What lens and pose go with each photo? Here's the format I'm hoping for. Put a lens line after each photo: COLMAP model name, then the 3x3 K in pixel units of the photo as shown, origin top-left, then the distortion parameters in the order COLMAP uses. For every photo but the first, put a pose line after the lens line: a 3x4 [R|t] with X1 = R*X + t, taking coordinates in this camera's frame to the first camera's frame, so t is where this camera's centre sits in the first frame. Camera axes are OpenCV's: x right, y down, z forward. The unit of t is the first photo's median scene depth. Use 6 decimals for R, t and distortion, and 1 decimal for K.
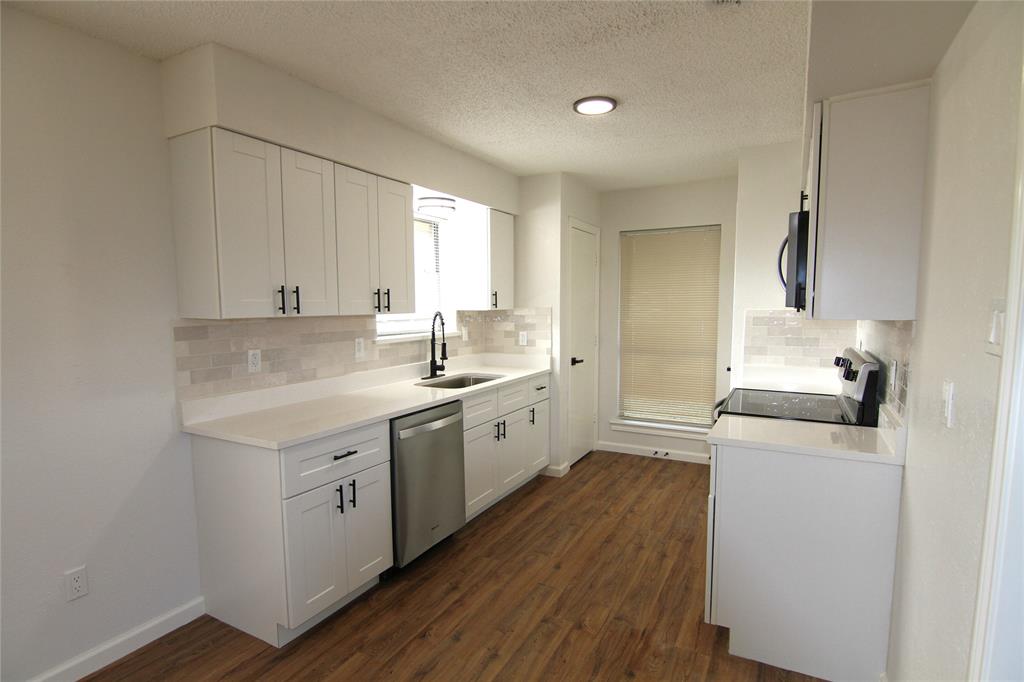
lens RADIAL K [[520.7, 0, 516.0], [0, 520.7, 356.8], [0, 0, 1]] dist [-0.007194, -0.008958]
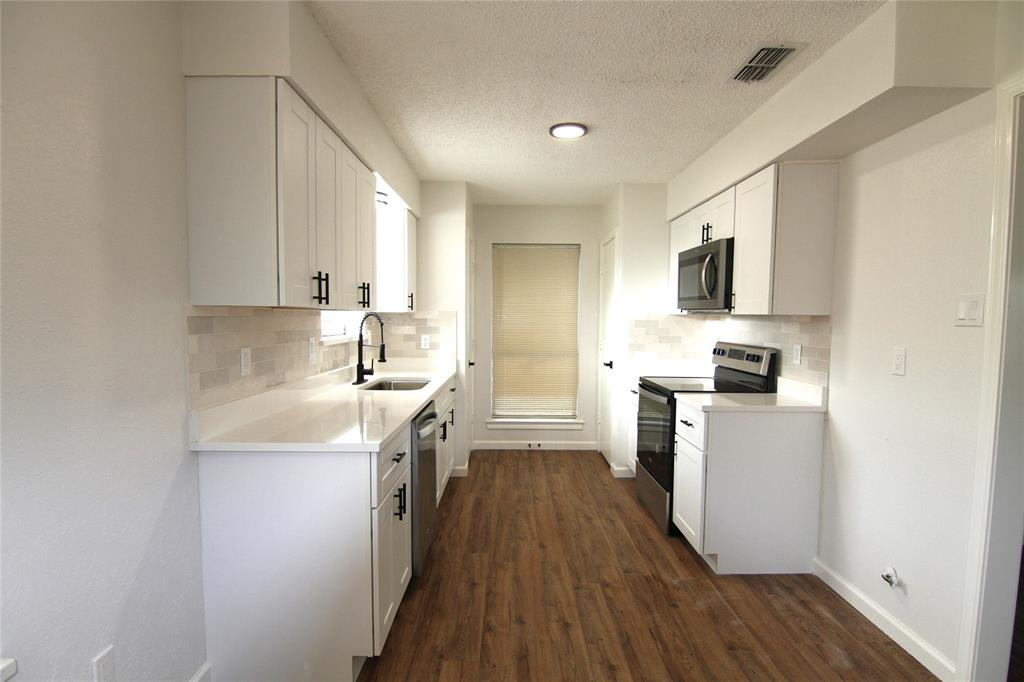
lens RADIAL K [[520.7, 0, 514.6], [0, 520.7, 357.7], [0, 0, 1]] dist [-0.007194, -0.008958]
pose [[0.876969, -0.023727, 0.479961, -0.425551], [0.036850, 0.999160, -0.017937, 0.025795], [-0.479132, 0.033417, 0.877107, 0.059389]]
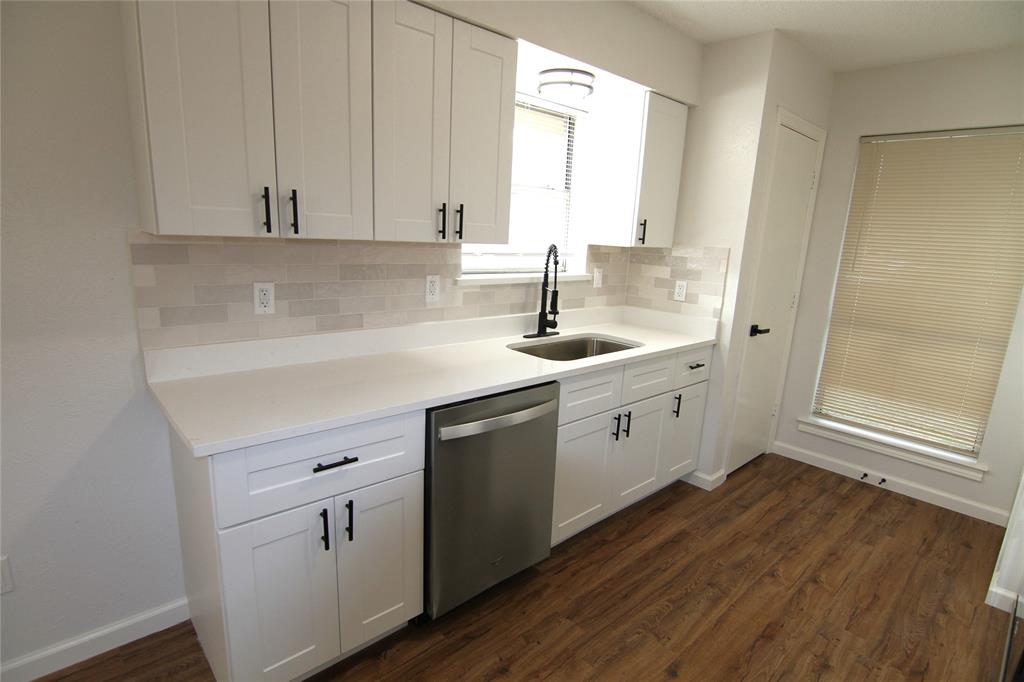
lens RADIAL K [[520.7, 0, 515.9], [0, 520.7, 357.4], [0, 0, 1]] dist [-0.007194, -0.008958]
pose [[0.943331, 0.124025, -0.307807, 0.041814], [-0.084813, 0.986836, 0.137704, -0.032827], [0.320834, -0.103795, 0.941431, 0.350031]]
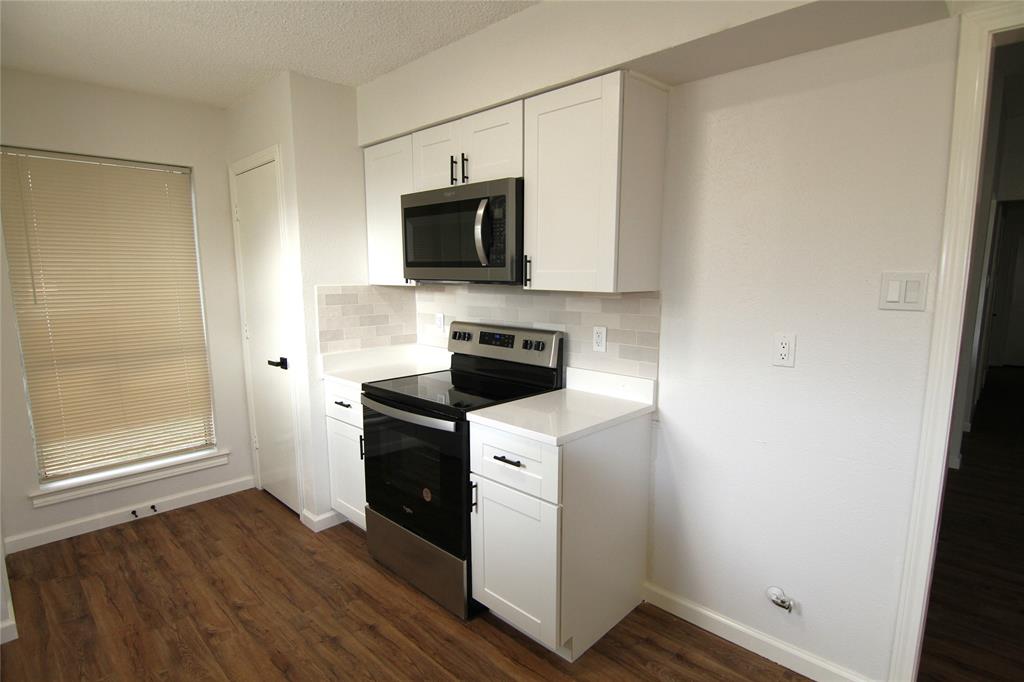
lens RADIAL K [[520.7, 0, 515.0], [0, 520.7, 356.8], [0, 0, 1]] dist [-0.007194, -0.008958]
pose [[0.270795, -0.141147, 0.952233, -0.272897], [0.098976, 0.988032, 0.118306, -0.051863], [-0.957535, 0.062211, 0.281525, 0.536956]]
